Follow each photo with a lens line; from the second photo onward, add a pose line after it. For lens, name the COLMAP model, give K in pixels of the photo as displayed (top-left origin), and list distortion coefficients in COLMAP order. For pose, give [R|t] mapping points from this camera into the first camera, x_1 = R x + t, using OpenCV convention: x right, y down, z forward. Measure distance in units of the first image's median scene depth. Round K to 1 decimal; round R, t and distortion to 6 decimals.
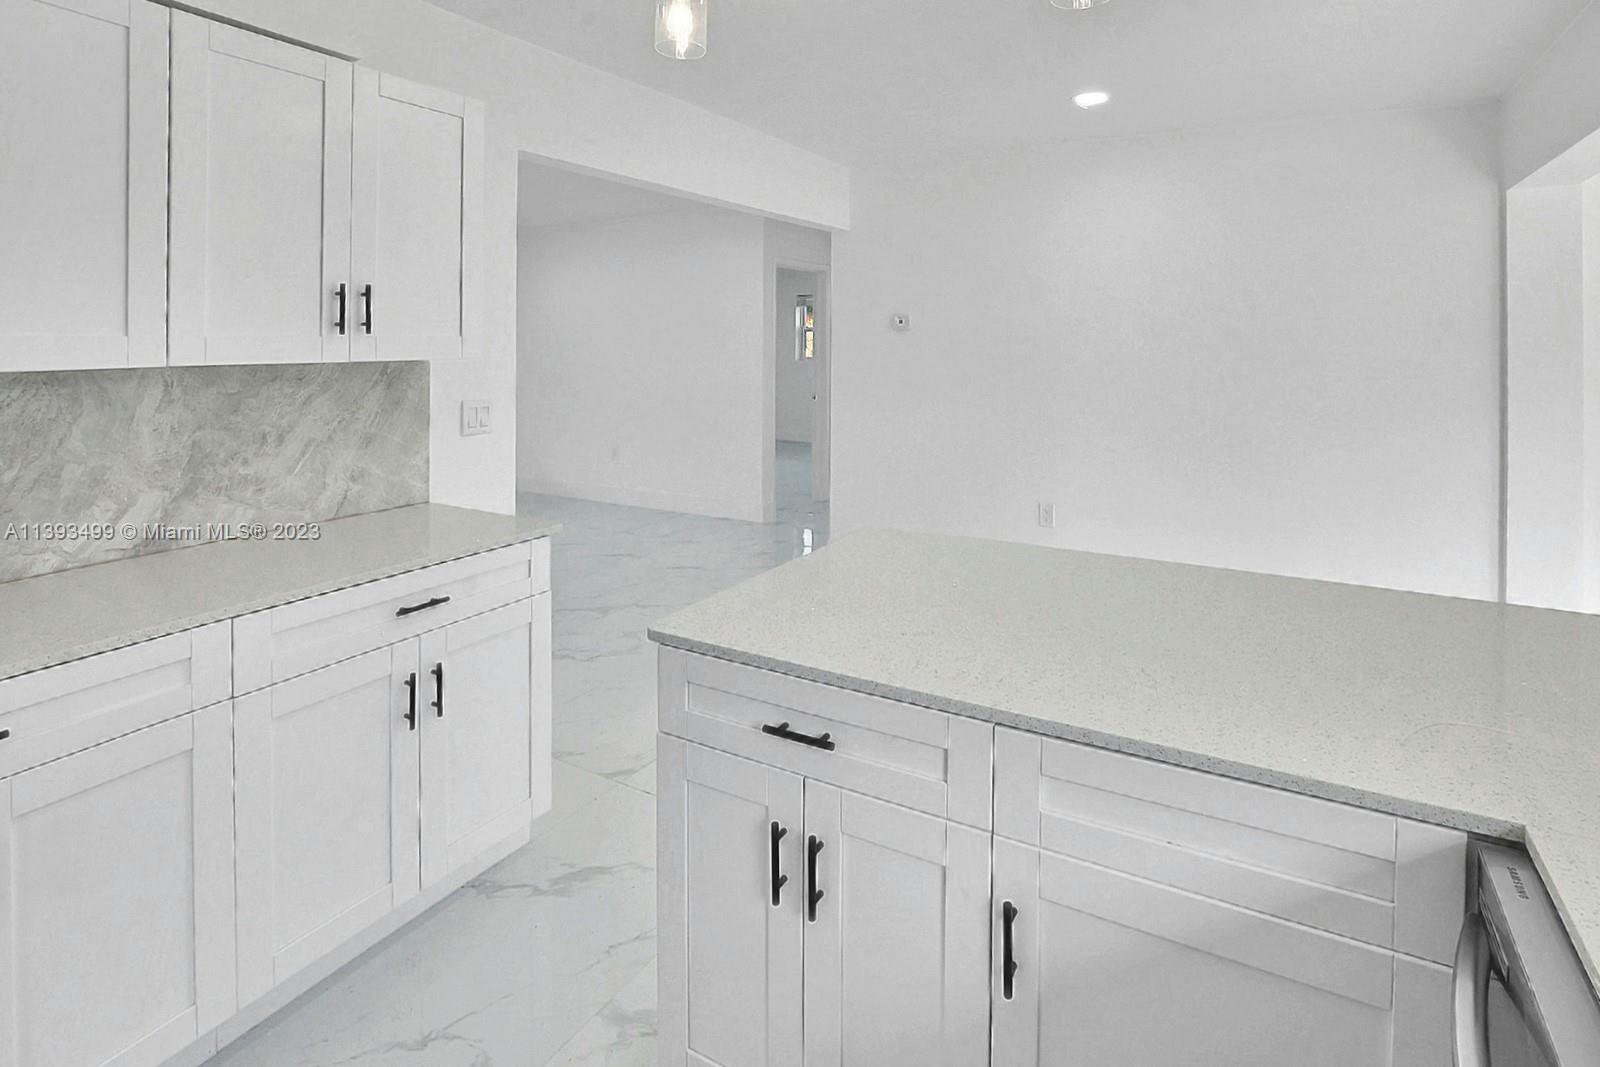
lens RADIAL K [[829.8, 0, 805.9], [0, 829.8, 342.9], [0, 0, 1]] dist [0.001227, 0.000428]
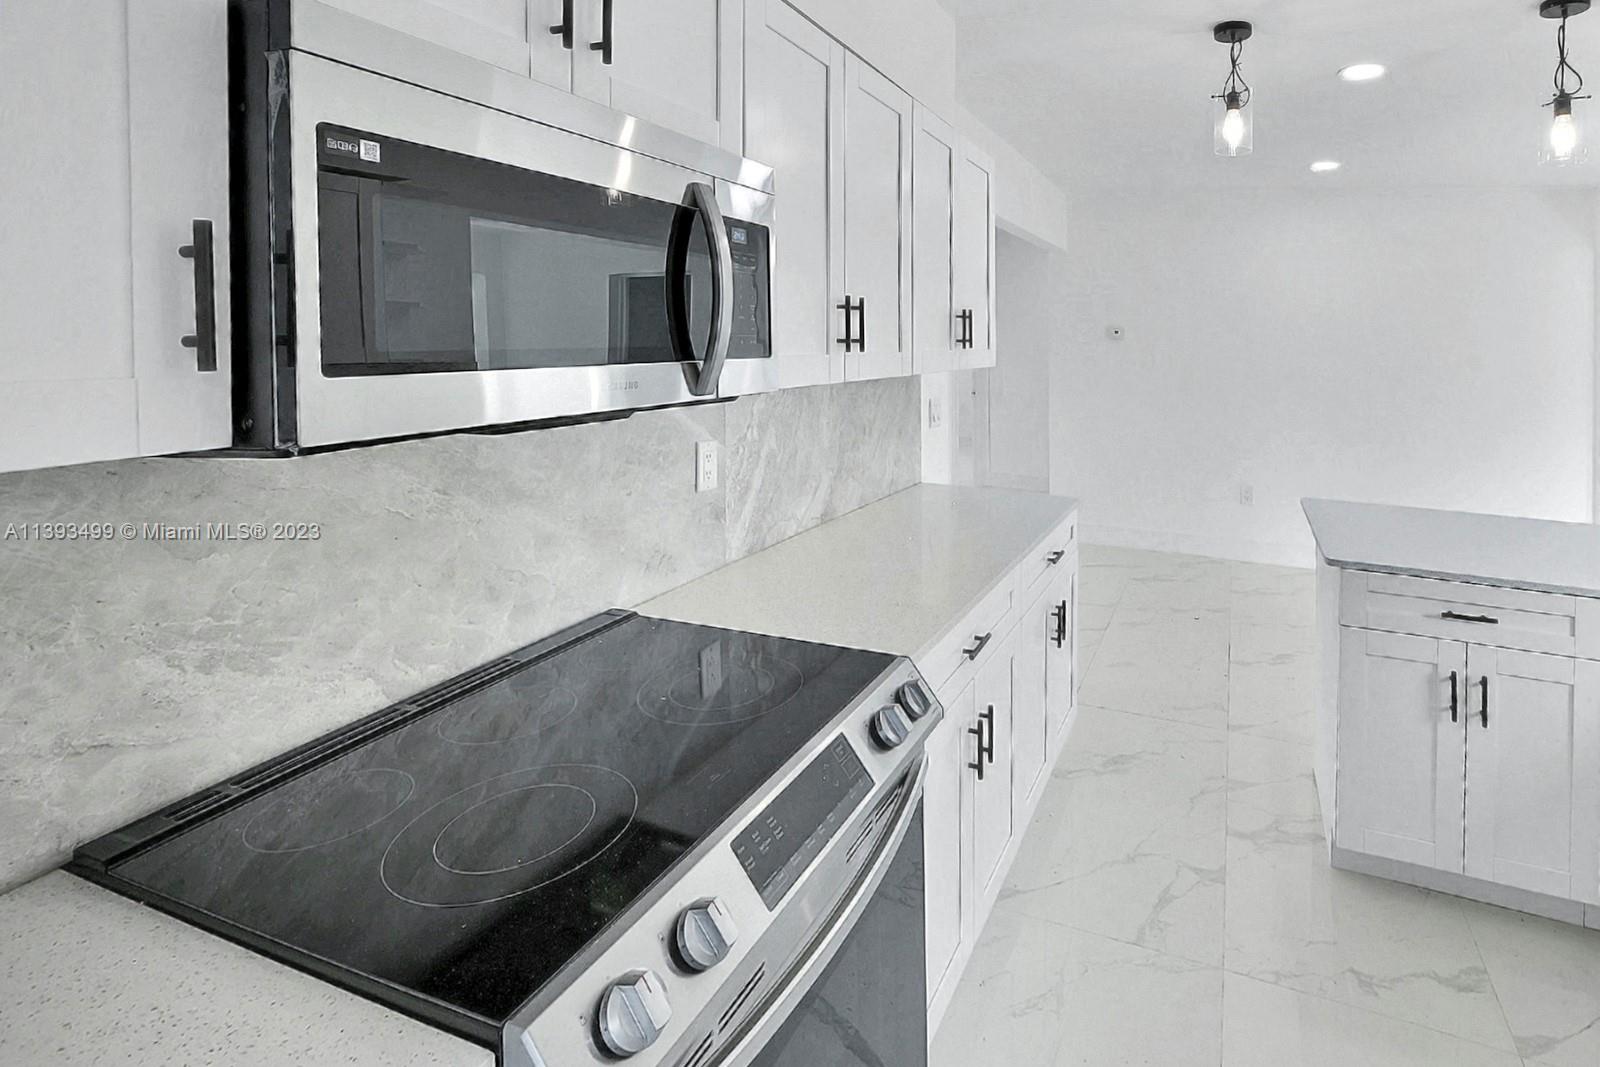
lens RADIAL K [[804.0, 0, 959.6], [0, 804.0, 349.2], [0, 0, 1]] dist [-0.000659, 0.000065]
pose [[0.981551, 0.022394, 0.189882, -0.838665], [-0.025365, 0.999591, 0.013231, -0.027068], [-0.189508, -0.017803, 0.981718, -0.219316]]
